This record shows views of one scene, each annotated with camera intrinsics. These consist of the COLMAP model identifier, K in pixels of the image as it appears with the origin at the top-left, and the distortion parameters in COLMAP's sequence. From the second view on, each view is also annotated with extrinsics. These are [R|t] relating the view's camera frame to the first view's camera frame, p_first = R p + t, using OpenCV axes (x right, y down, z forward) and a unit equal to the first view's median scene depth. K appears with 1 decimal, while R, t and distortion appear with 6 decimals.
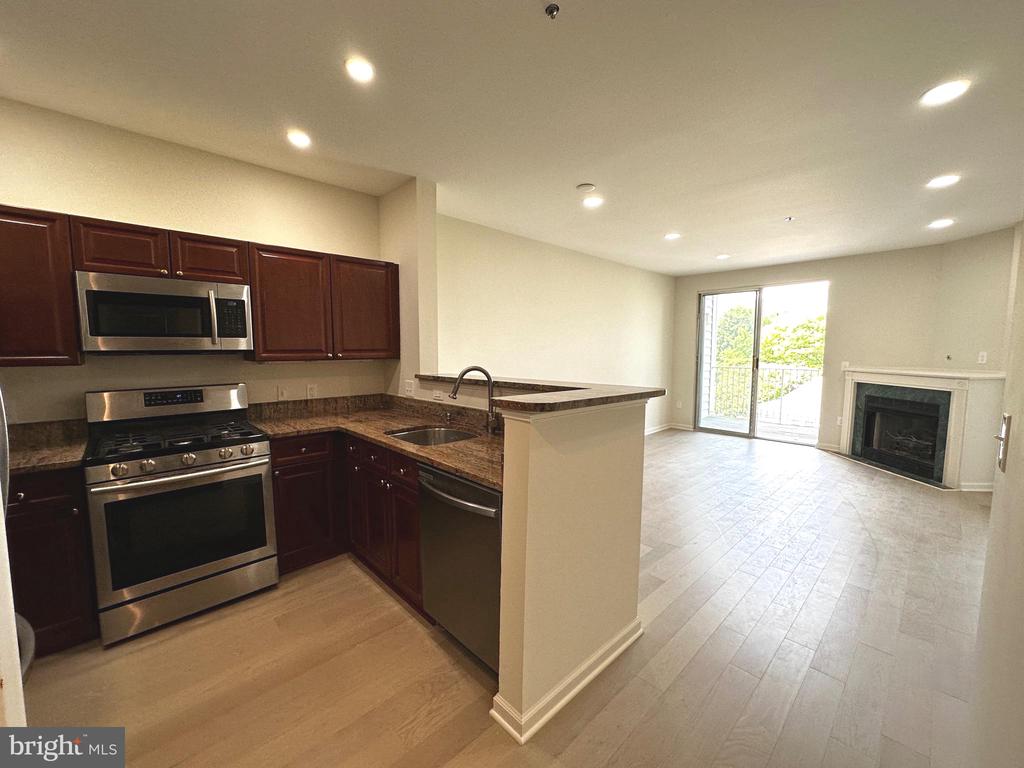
lens RADIAL K [[409.8, 0, 510.7], [0, 409.8, 383.2], [0, 0, 1]] dist [0.000327, 0.000154]
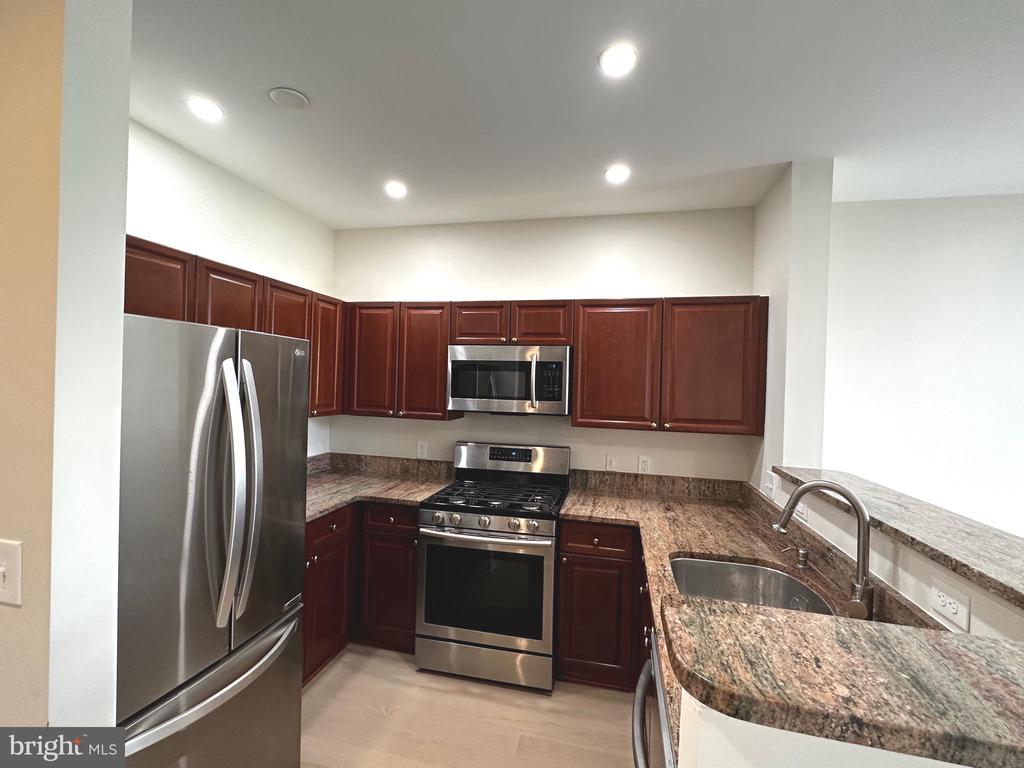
lens RADIAL K [[460.5, 0, 510.3], [0, 460.5, 385.0], [0, 0, 1]] dist [-0.000284, -0.000417]
pose [[0.548303, 0.021888, -0.835993, 0.142548], [-0.100097, 0.994189, -0.039620, -0.080497], [0.830268, 0.105404, 0.547307, 0.274758]]
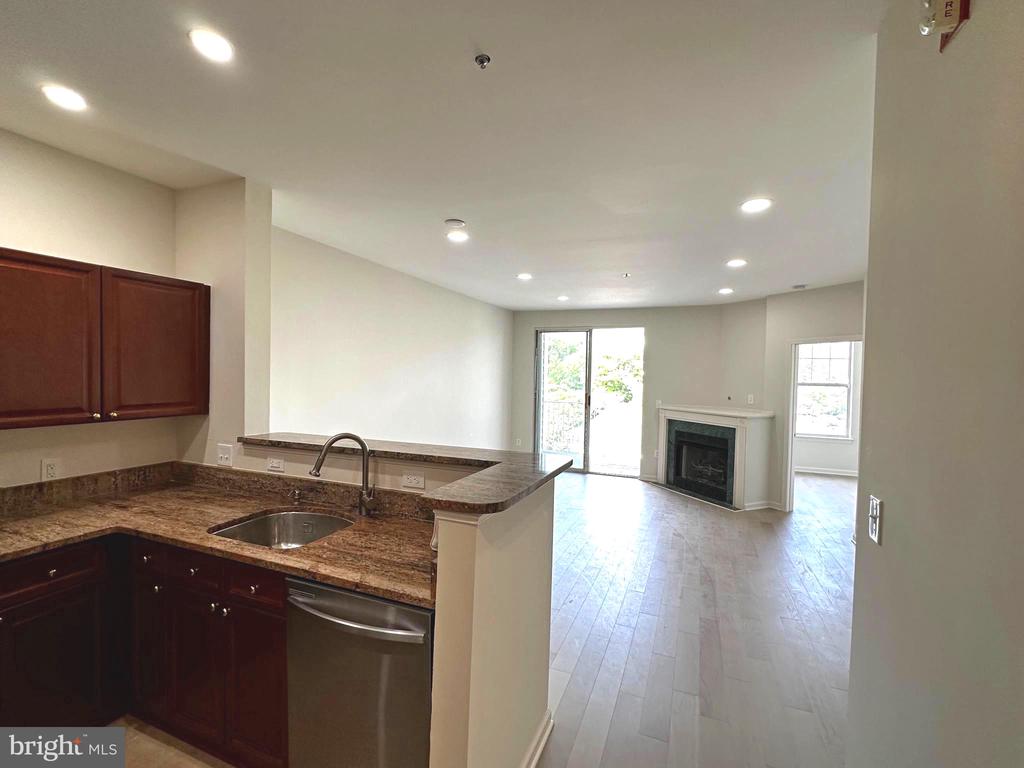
lens RADIAL K [[460.5, 0, 510.3], [0, 460.5, 385.0], [0, 0, 1]] dist [-0.000284, -0.000417]
pose [[0.911867, 0.006738, 0.410430, -0.132879], [0.016260, 0.998488, -0.052518, -0.066775], [-0.410163, 0.054563, 0.910379, 0.040132]]
